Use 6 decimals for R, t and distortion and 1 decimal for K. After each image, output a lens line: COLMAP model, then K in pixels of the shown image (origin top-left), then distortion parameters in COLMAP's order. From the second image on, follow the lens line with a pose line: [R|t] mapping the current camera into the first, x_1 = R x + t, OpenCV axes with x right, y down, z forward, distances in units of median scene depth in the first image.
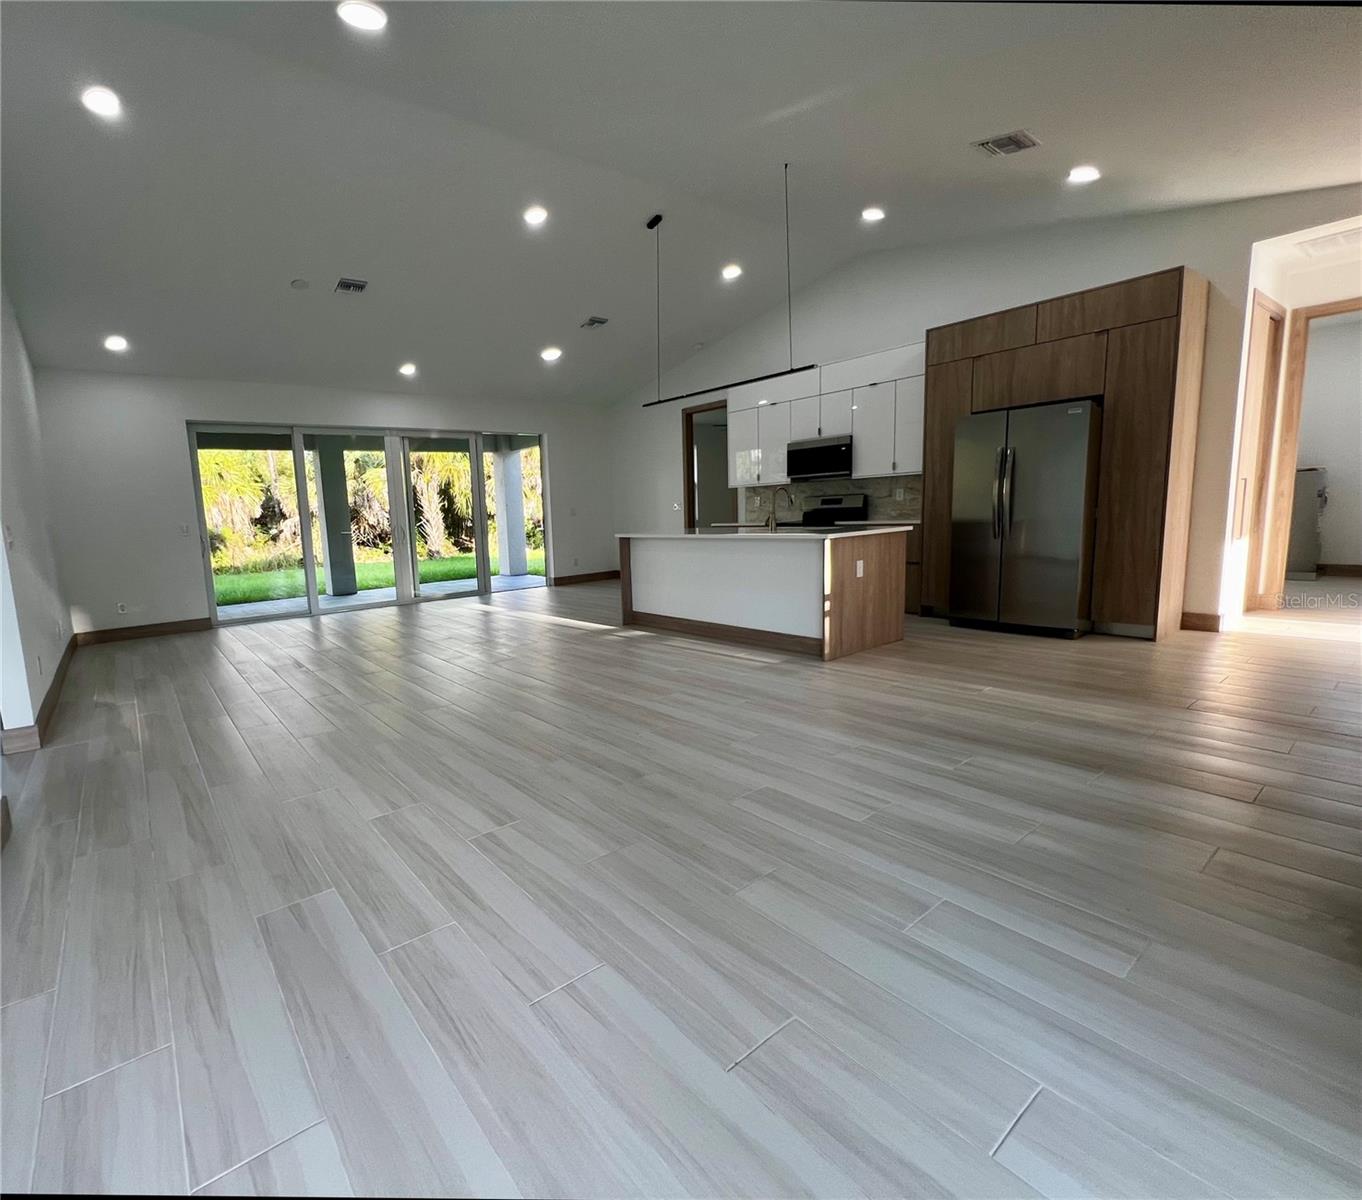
lens RADIAL K [[649.1, 0, 564.5], [0, 649.1, 598.6], [0, 0, 1]] dist [-0.002429, -0.000350]
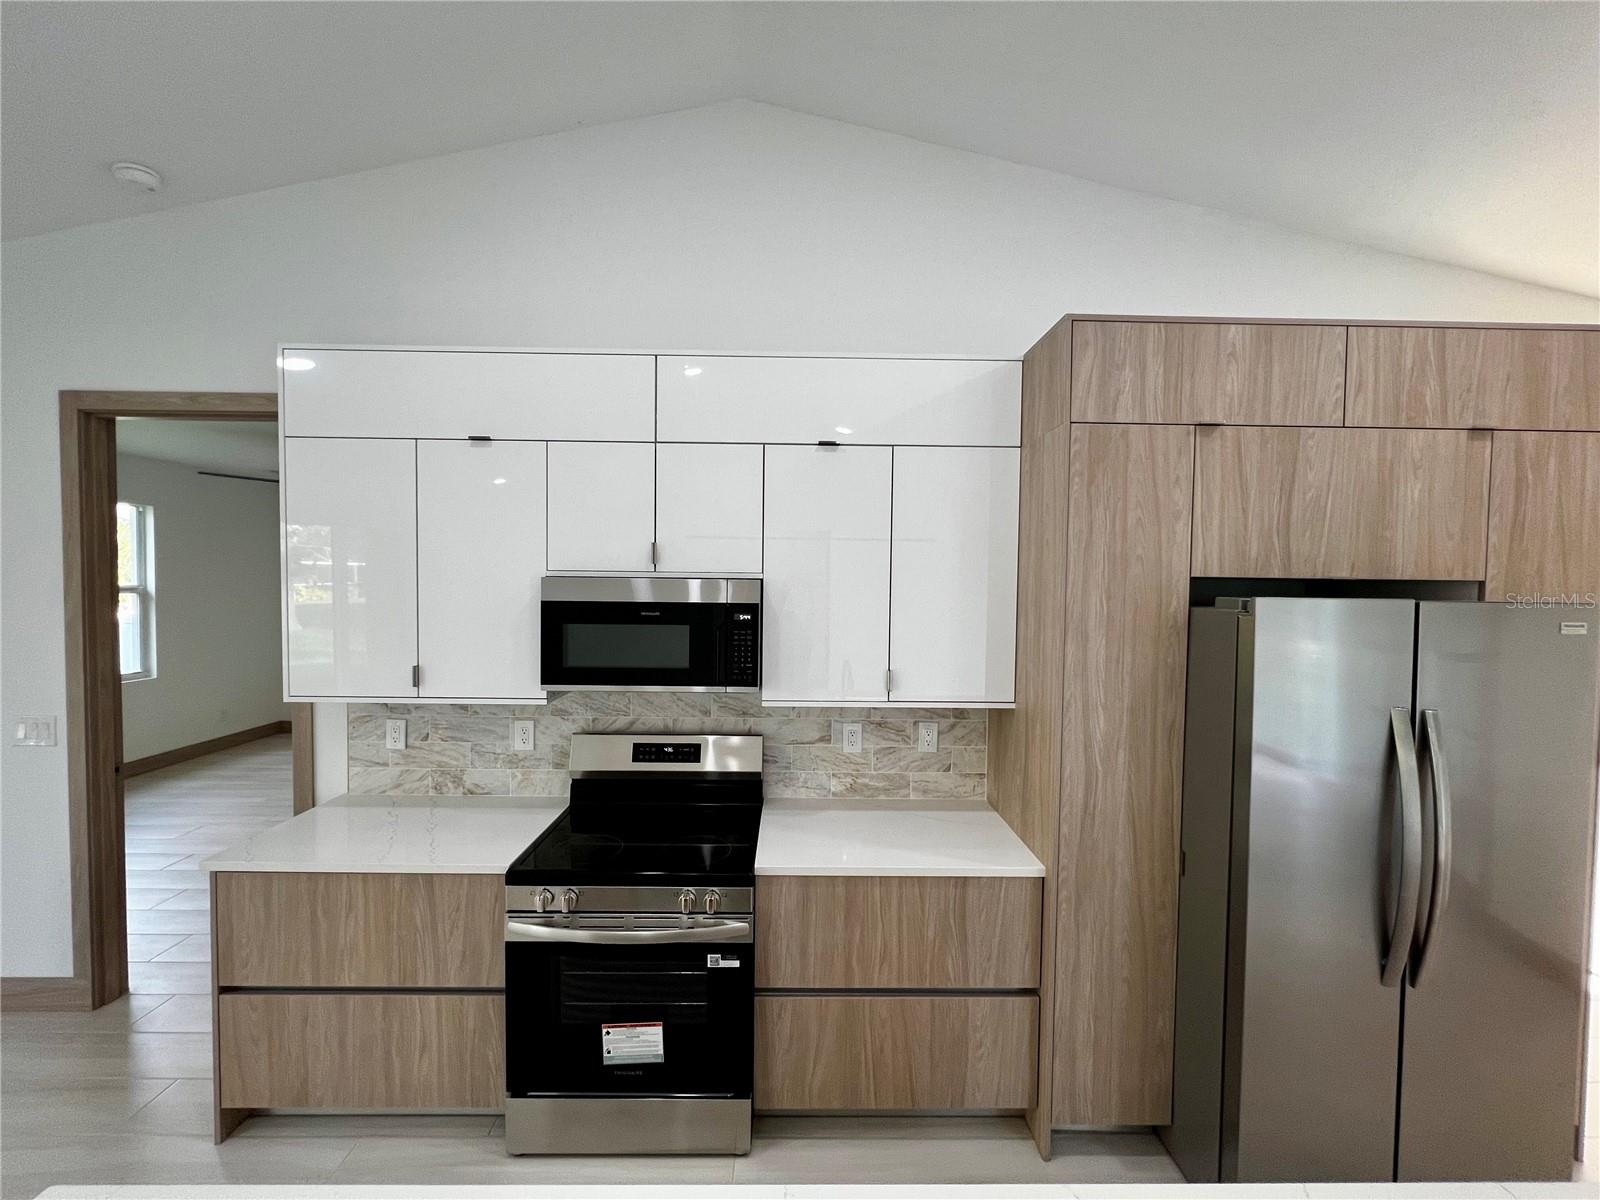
lens RADIAL K [[643.7, 0, 805.0], [0, 643.7, 596.5], [0, 0, 1]] dist [0.000009, 0.000004]
pose [[0.559589, 0.032292, 0.828141, 0.179444], [0.073122, 0.993420, -0.088146, -0.213501], [-0.825539, 0.109881, 0.553545, 0.802702]]
